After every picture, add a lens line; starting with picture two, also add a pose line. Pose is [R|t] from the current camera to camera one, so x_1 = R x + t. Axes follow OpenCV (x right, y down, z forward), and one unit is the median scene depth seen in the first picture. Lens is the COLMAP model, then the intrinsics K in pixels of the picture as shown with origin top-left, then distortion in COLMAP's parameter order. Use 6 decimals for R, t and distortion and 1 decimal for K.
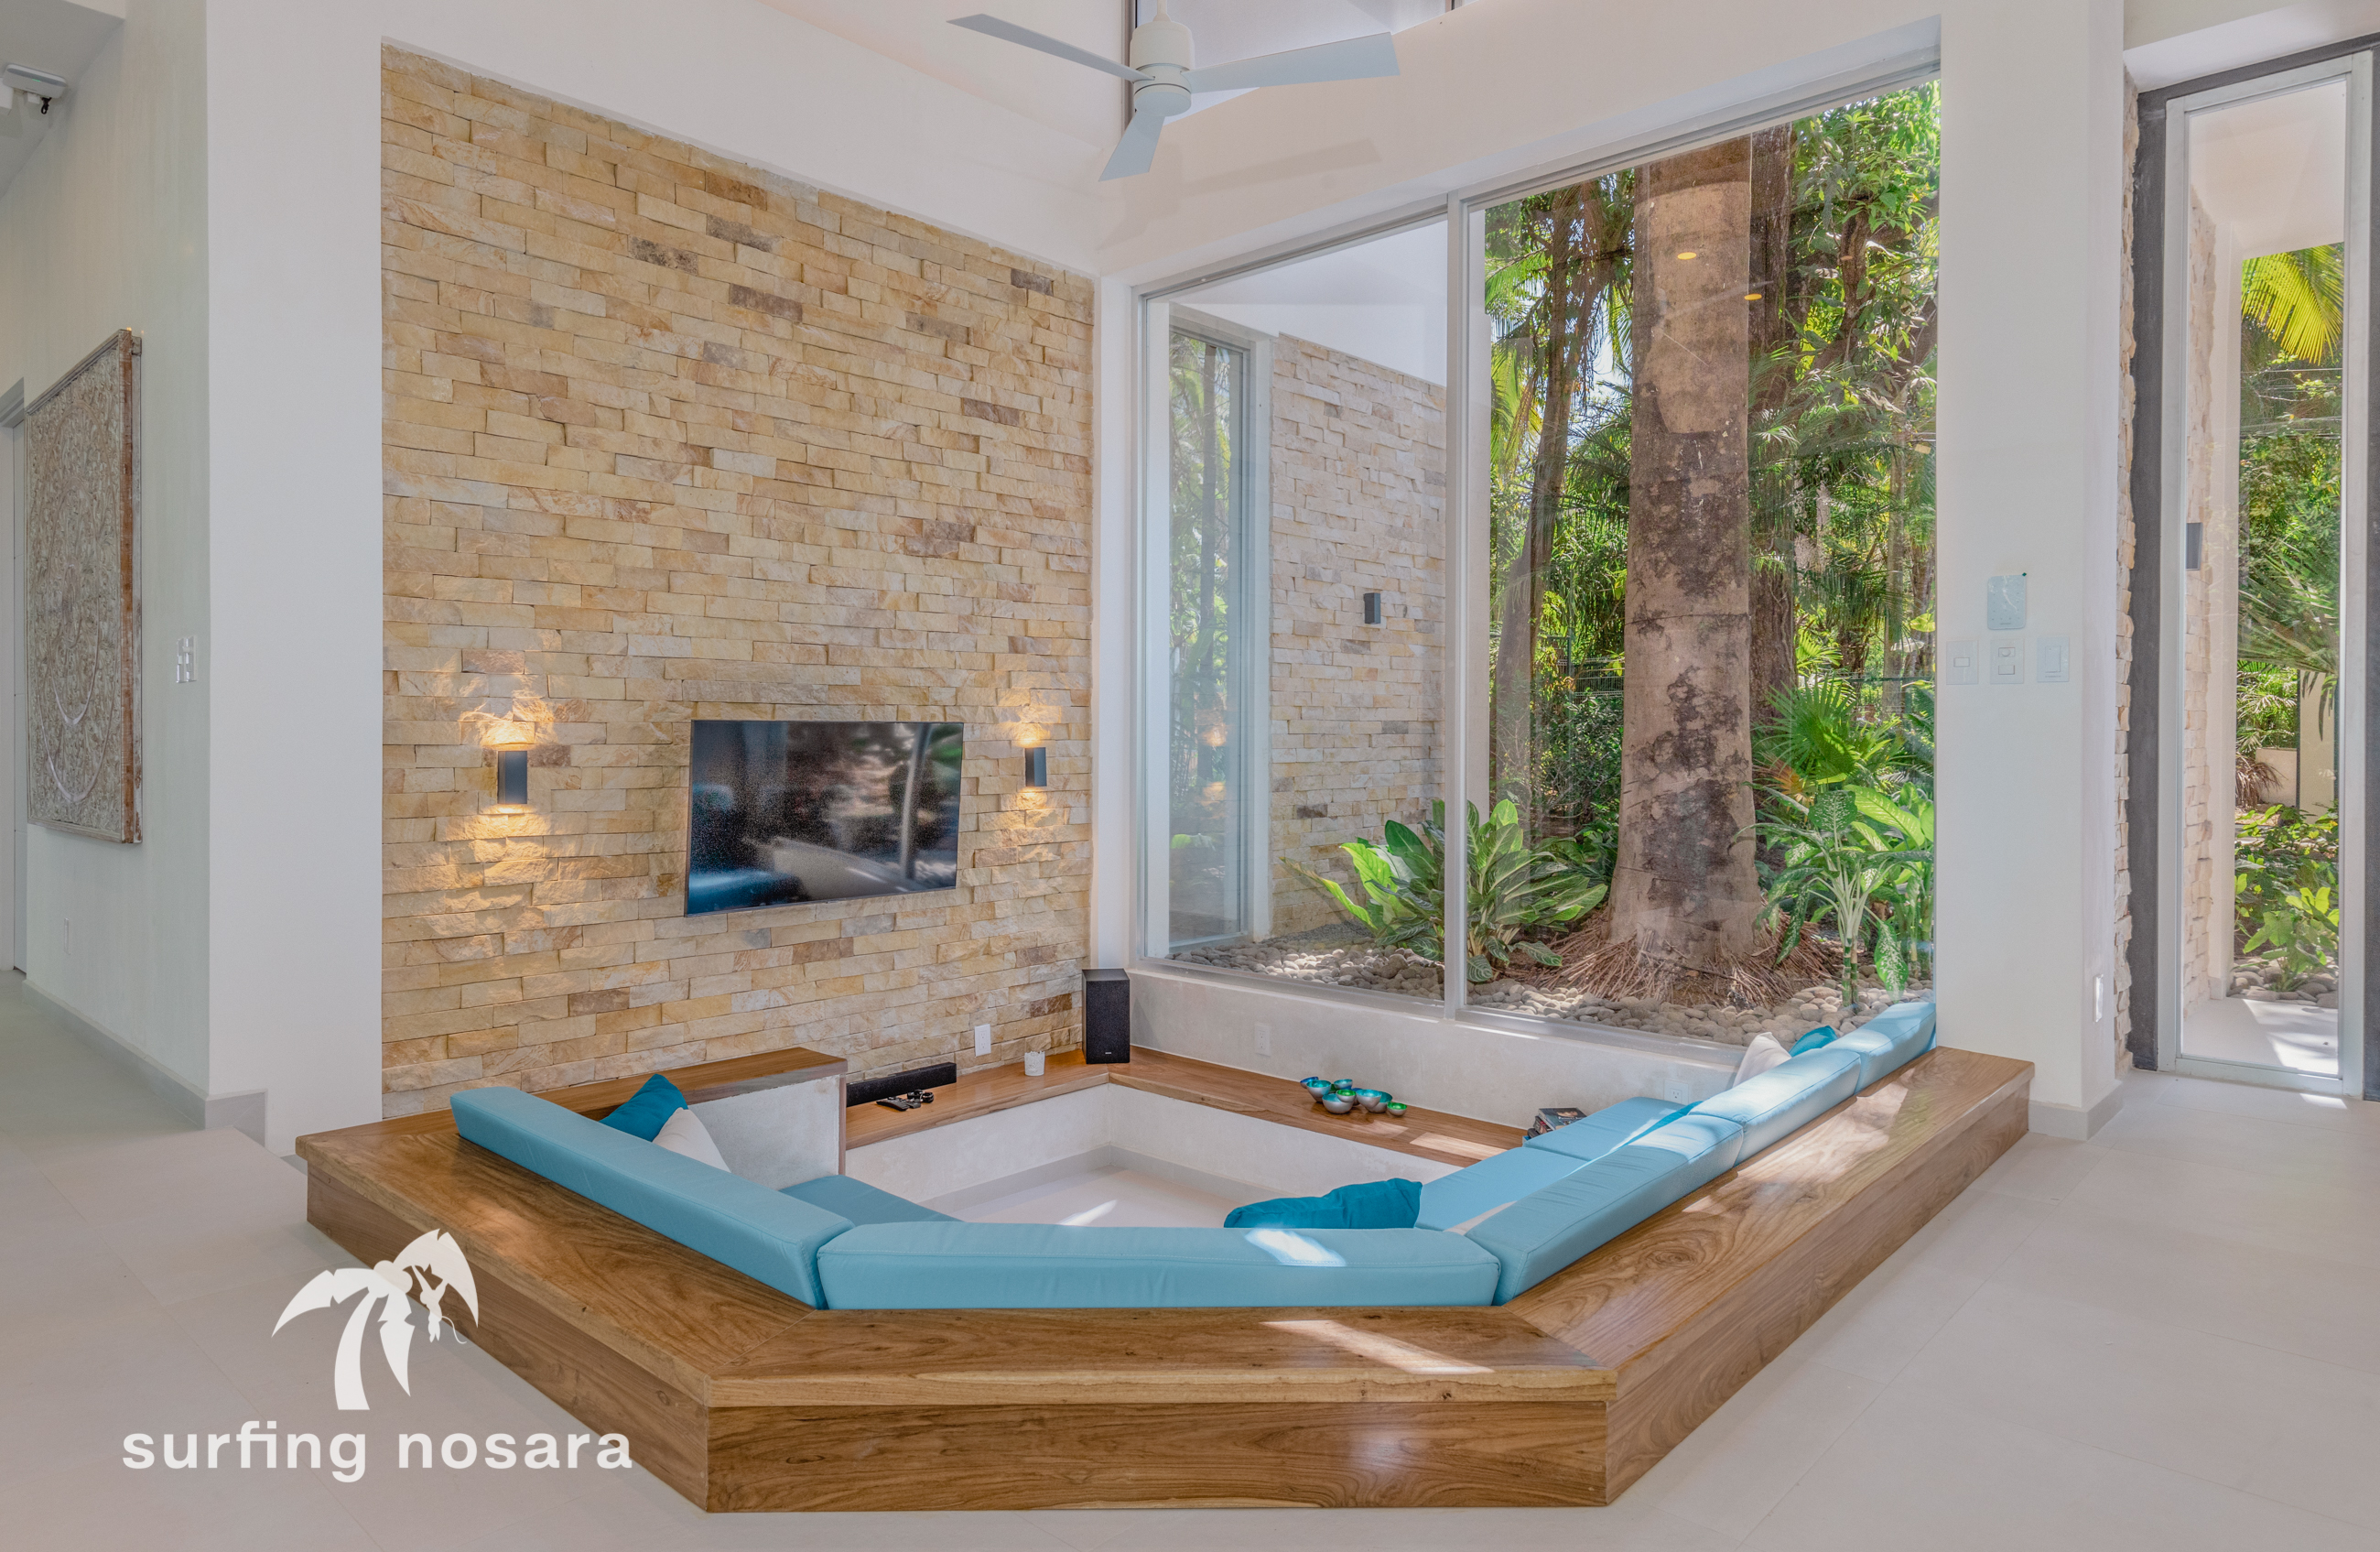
lens RADIAL K [[1414.2, 0, 1215.1], [0, 1414.2, 724.5], [0, 0, 1]] dist [0.029931, 0.000363]
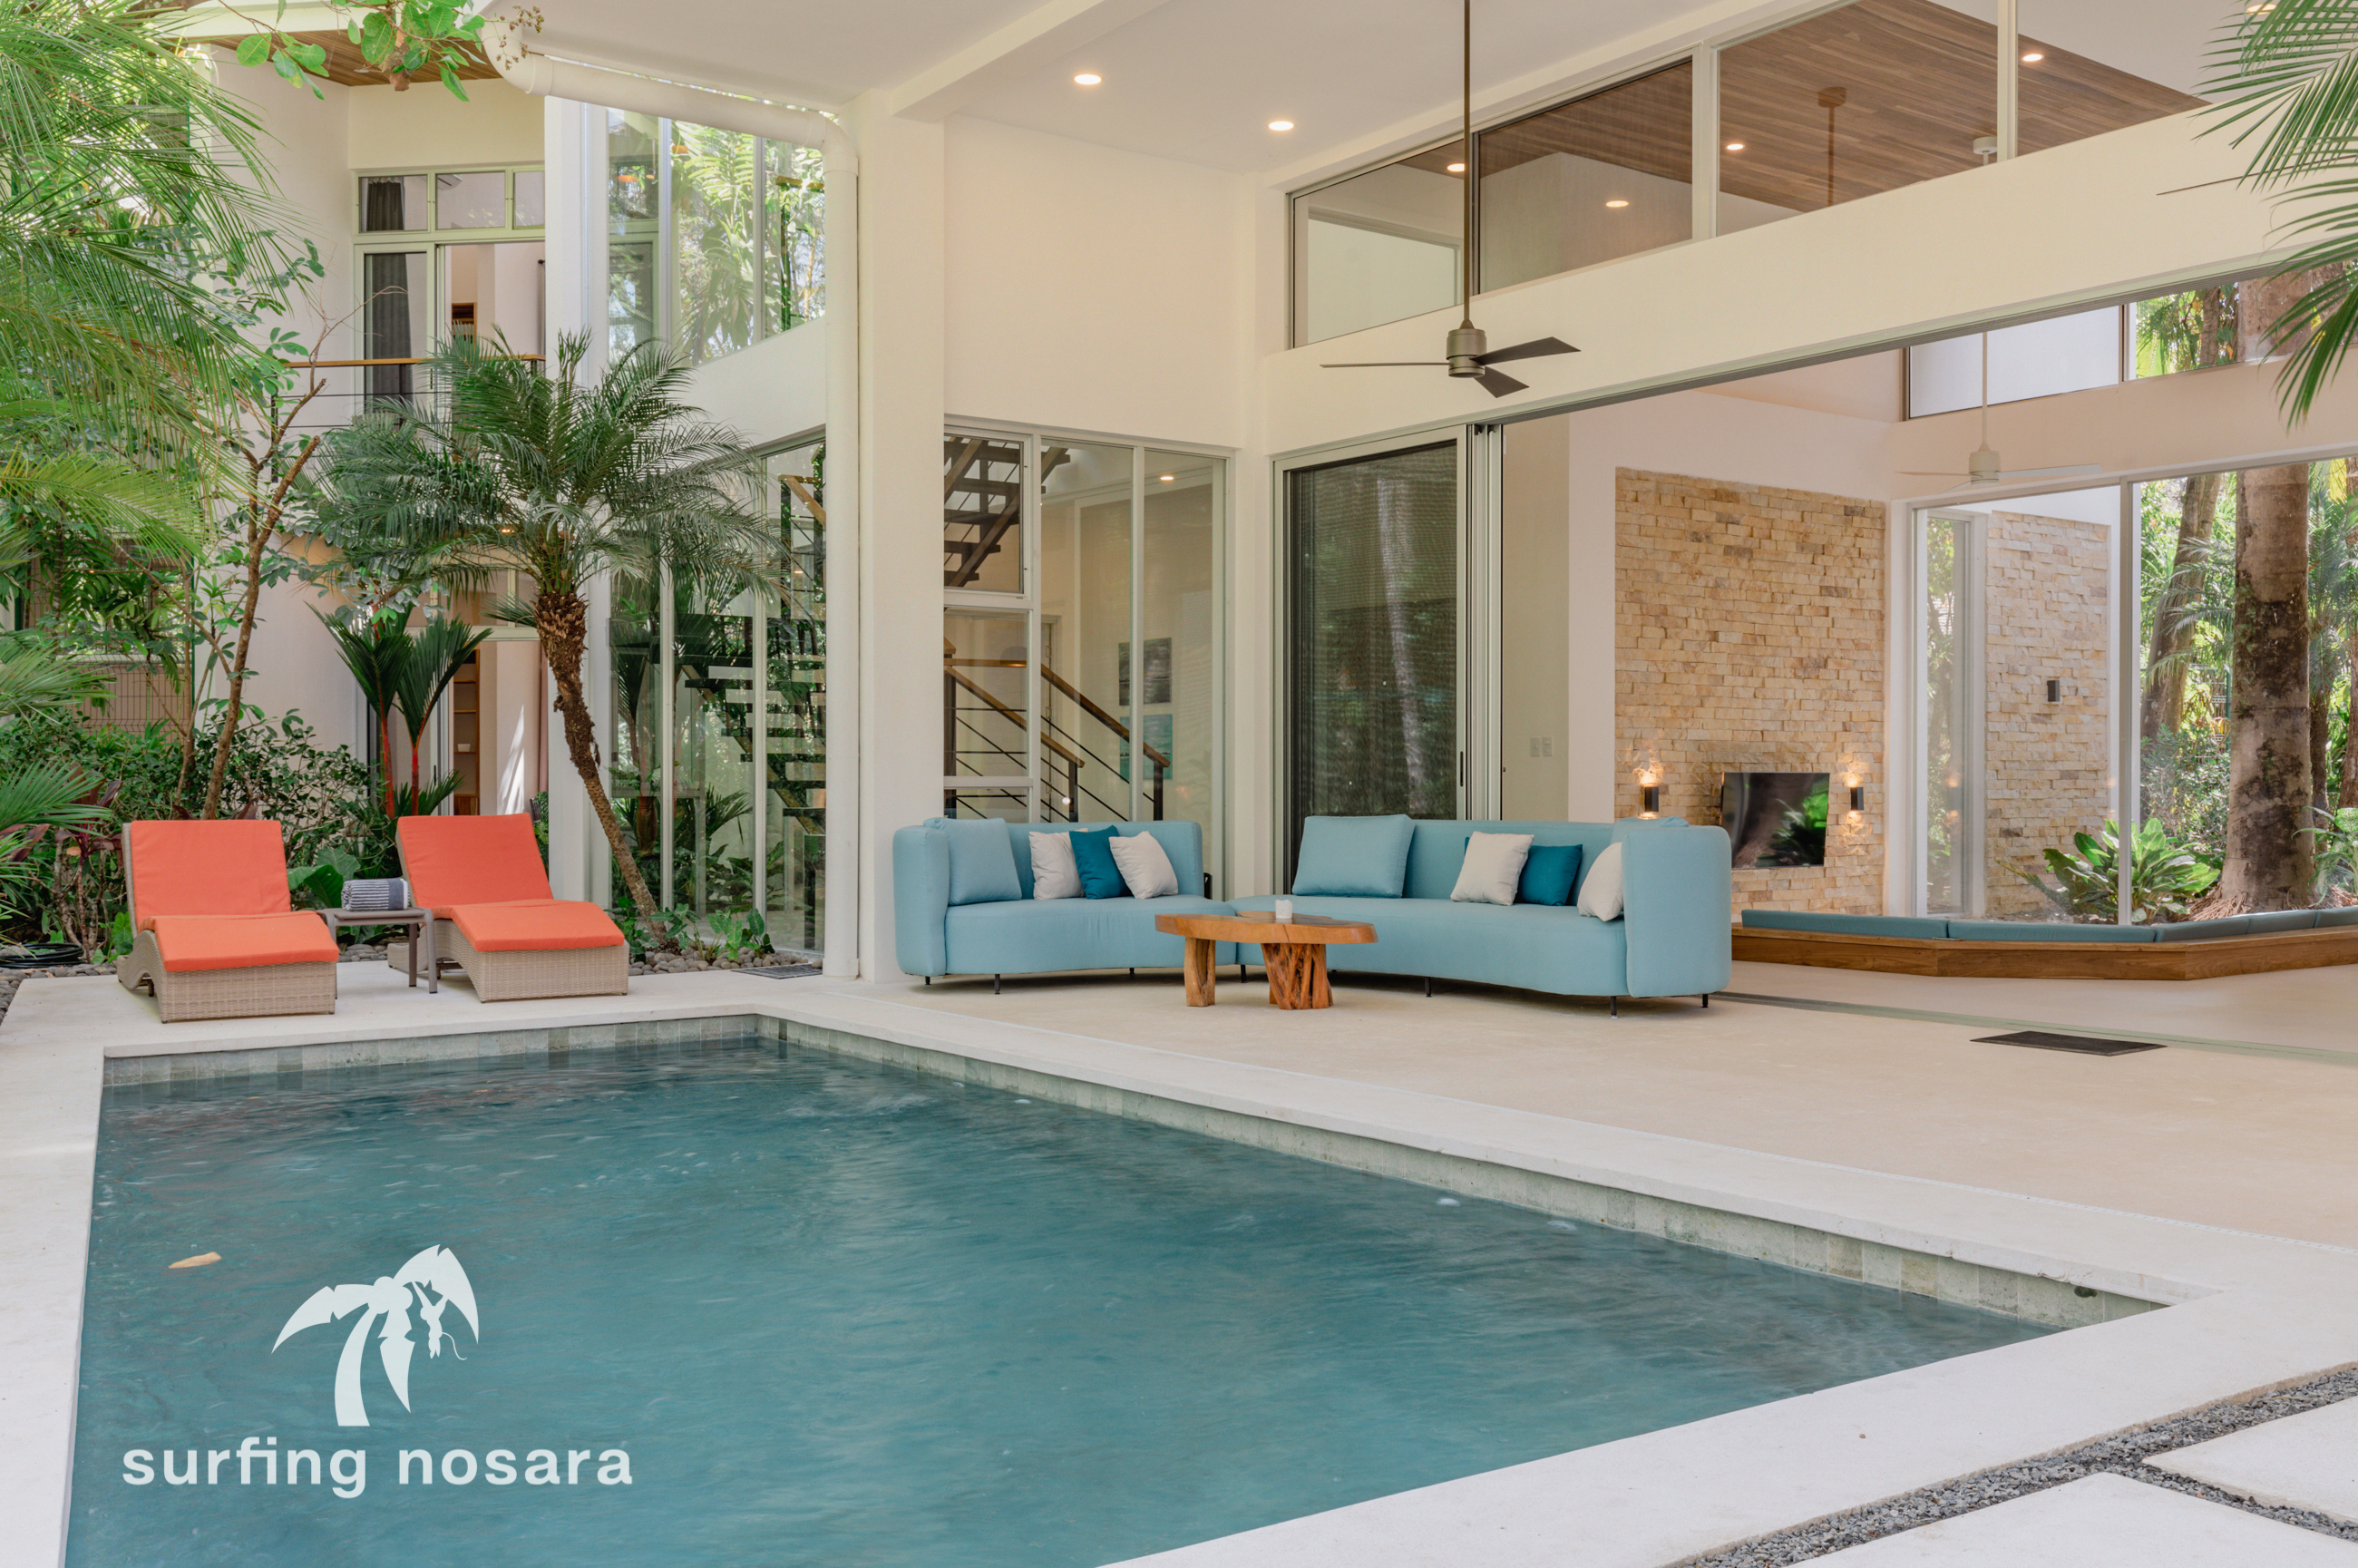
lens RADIAL K [[2130.2, 0, 1229.2], [0, 2130.2, 794.7], [0, 0, 1]] dist [-0.005765, 0.016203]
pose [[0.979213, -0.001715, -0.202827, -0.360982], [0.003715, 0.999948, 0.009479, -0.001832], [0.202800, -0.010035, 0.979169, -1.712791]]
